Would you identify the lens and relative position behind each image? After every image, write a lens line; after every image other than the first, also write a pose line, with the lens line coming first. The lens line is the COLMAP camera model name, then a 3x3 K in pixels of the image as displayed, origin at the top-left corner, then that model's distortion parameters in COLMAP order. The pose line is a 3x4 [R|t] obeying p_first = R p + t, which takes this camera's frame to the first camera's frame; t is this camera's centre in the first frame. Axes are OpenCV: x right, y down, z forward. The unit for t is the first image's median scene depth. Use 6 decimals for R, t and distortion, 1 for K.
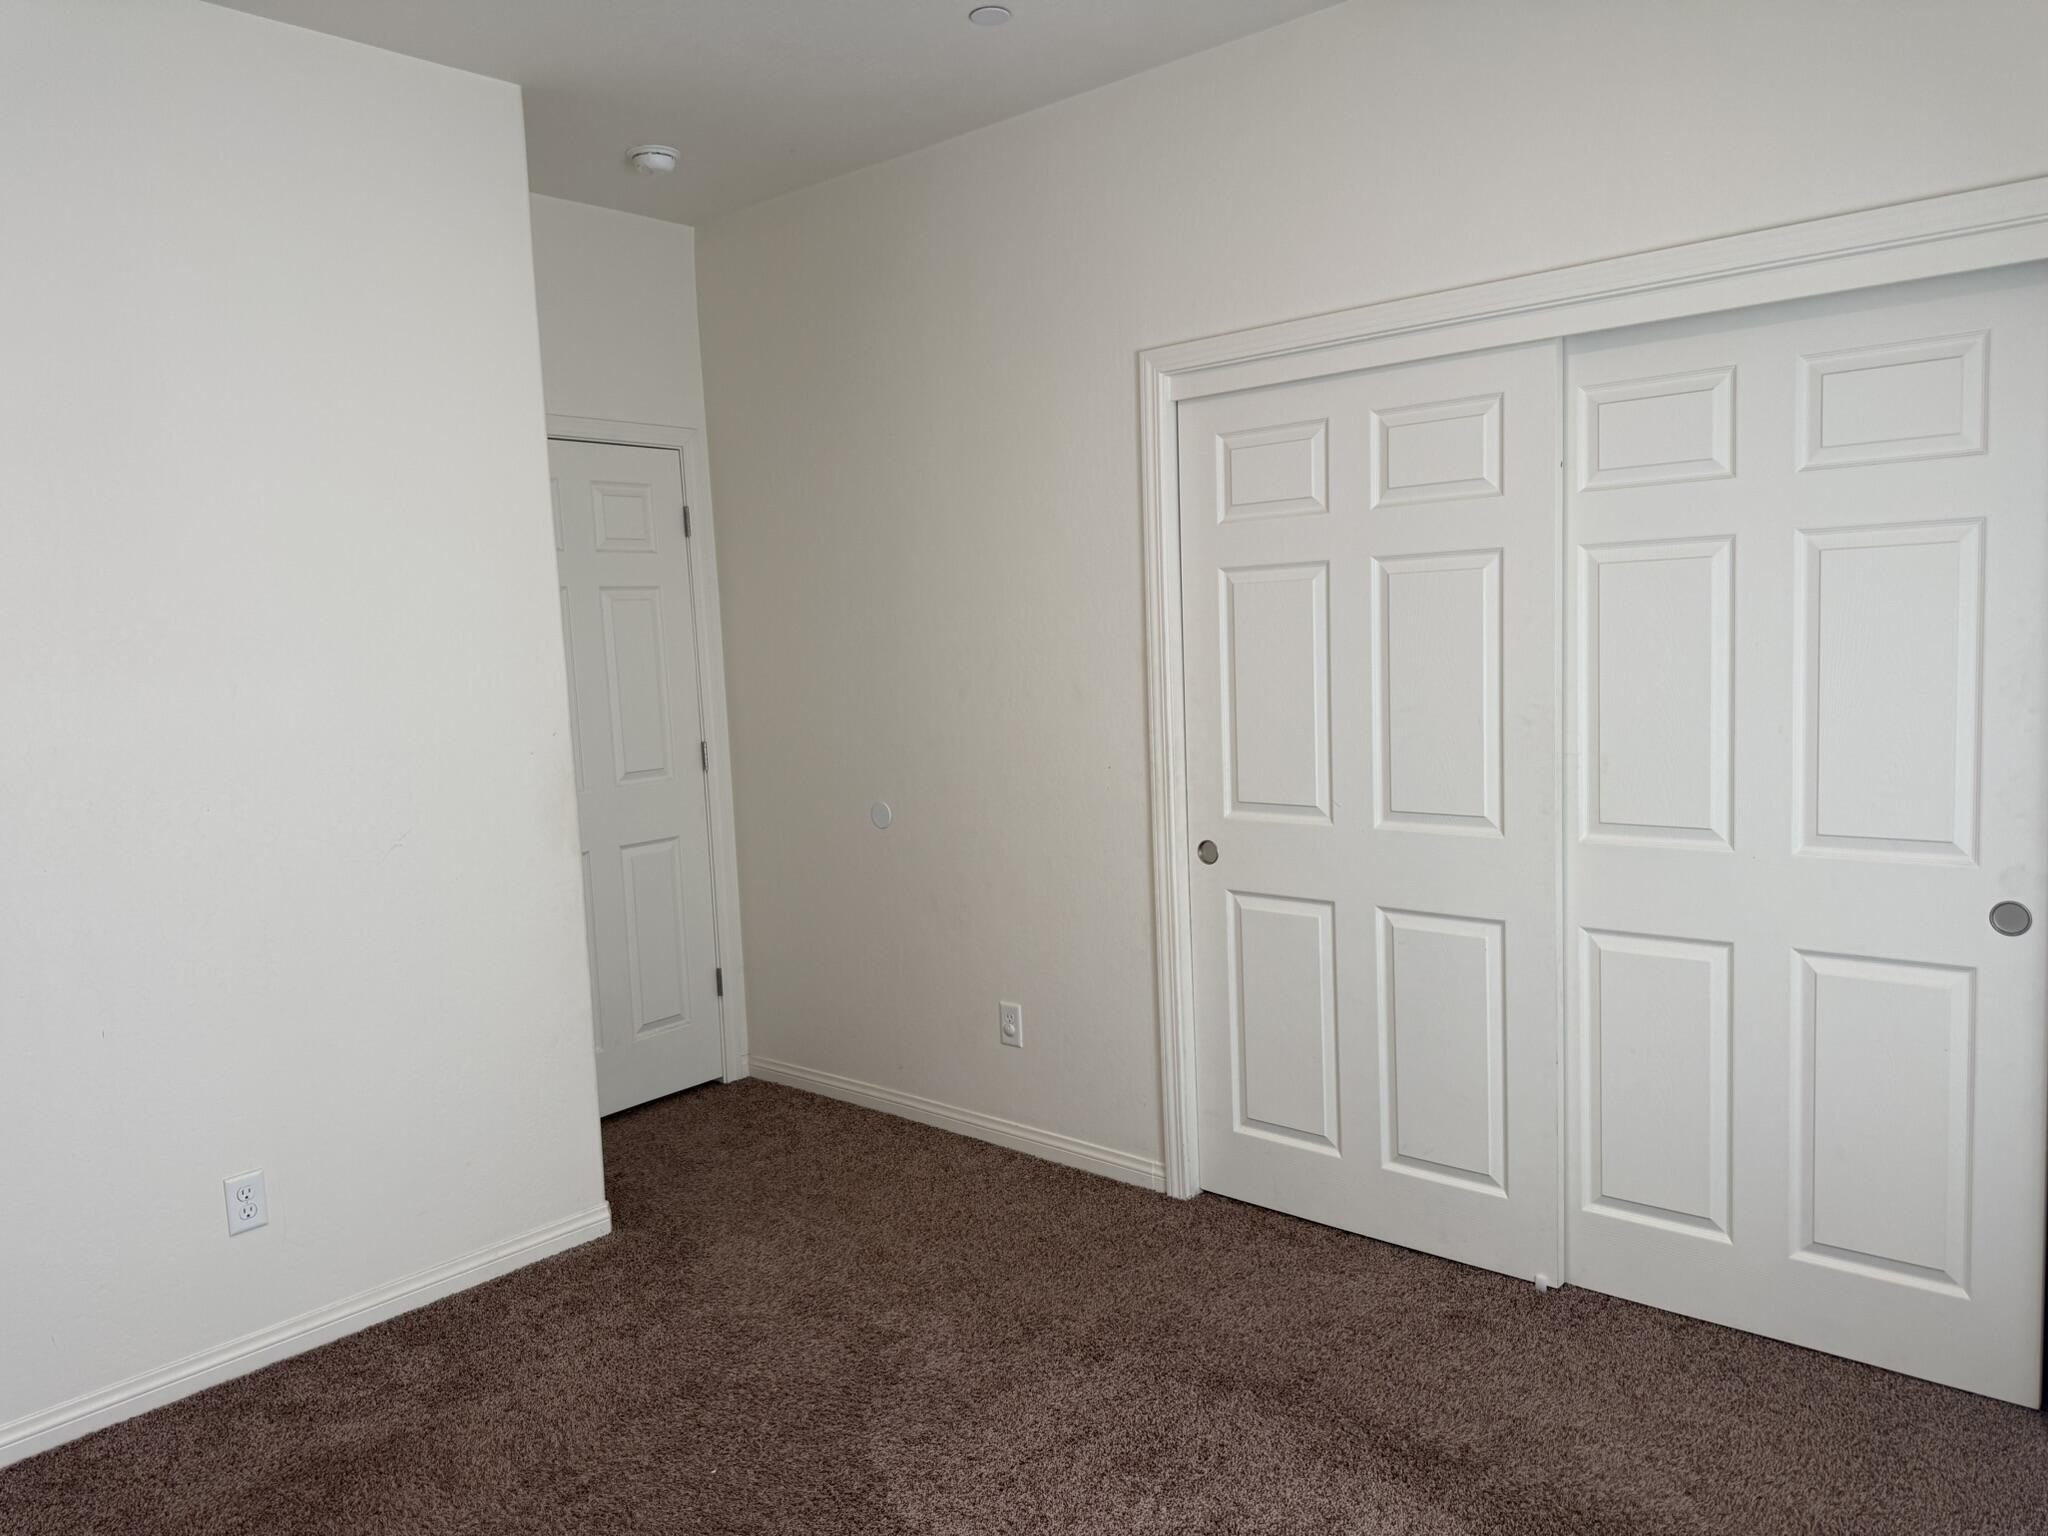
lens RADIAL K [[1439.7, 0, 1024.0], [0, 1439.7, 768.0], [0, 0, 1]] dist [0.156416, -0.325679]
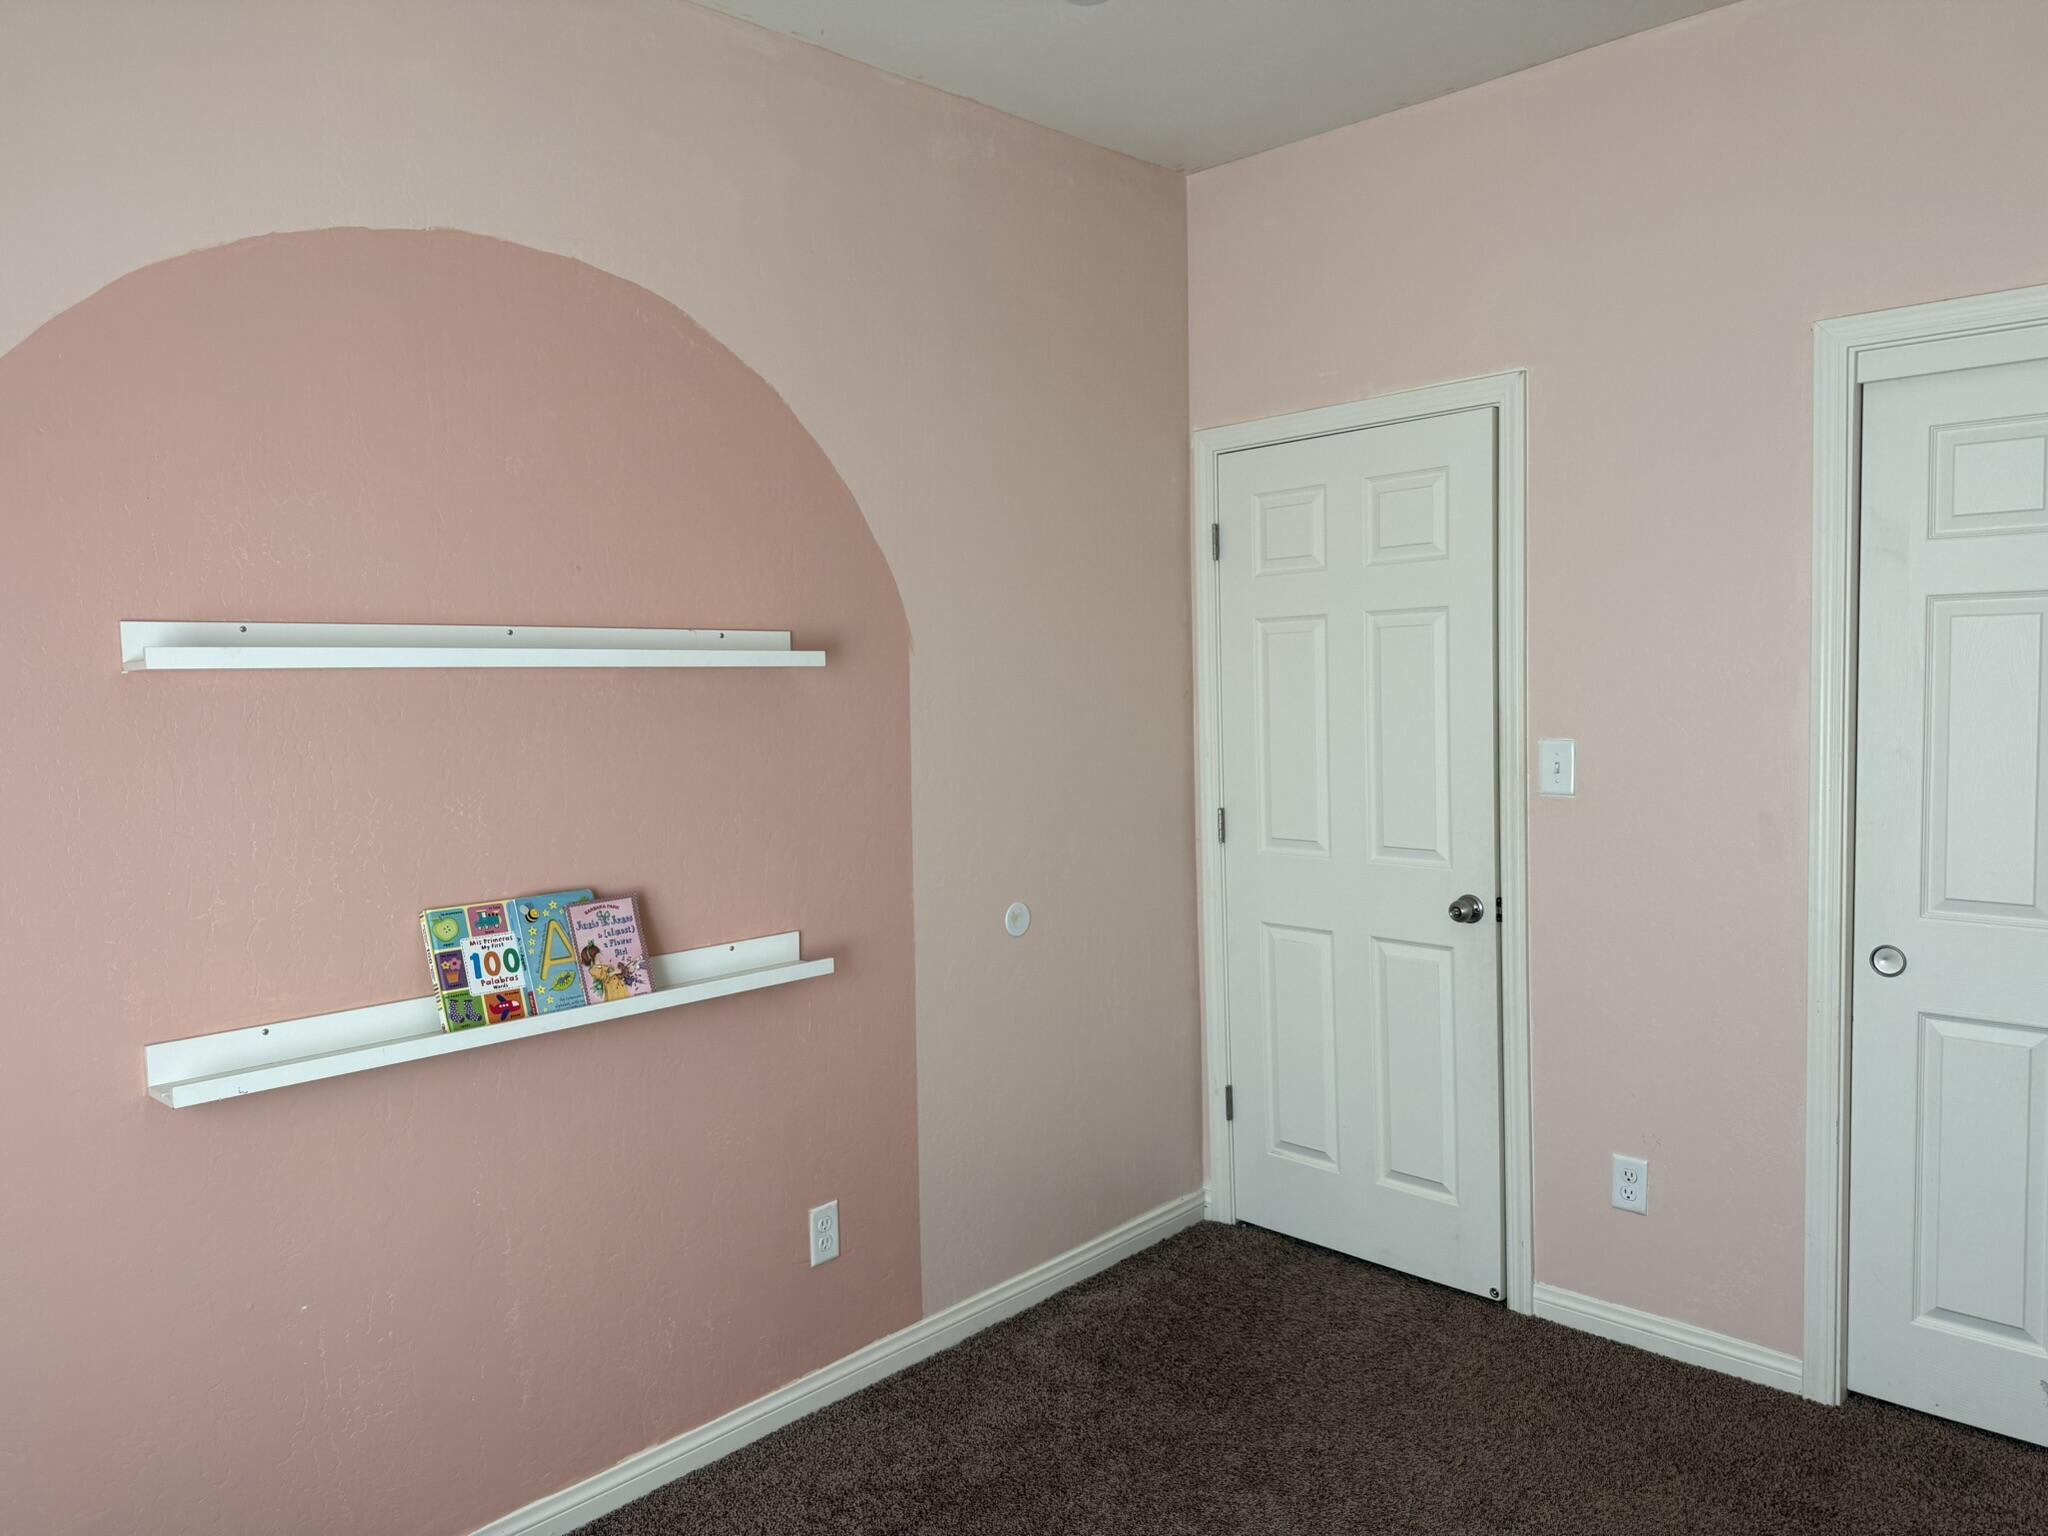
lens RADIAL K [[1439.7, 0, 1024.0], [0, 1439.7, 768.0], [0, 0, 1]] dist [0.156416, -0.325679]
pose [[0.992321, 0.024614, -0.121213, 0.142218], [-0.027750, 0.999321, -0.024251, 0.005760], [0.120534, 0.027428, 0.992330, -0.119019]]
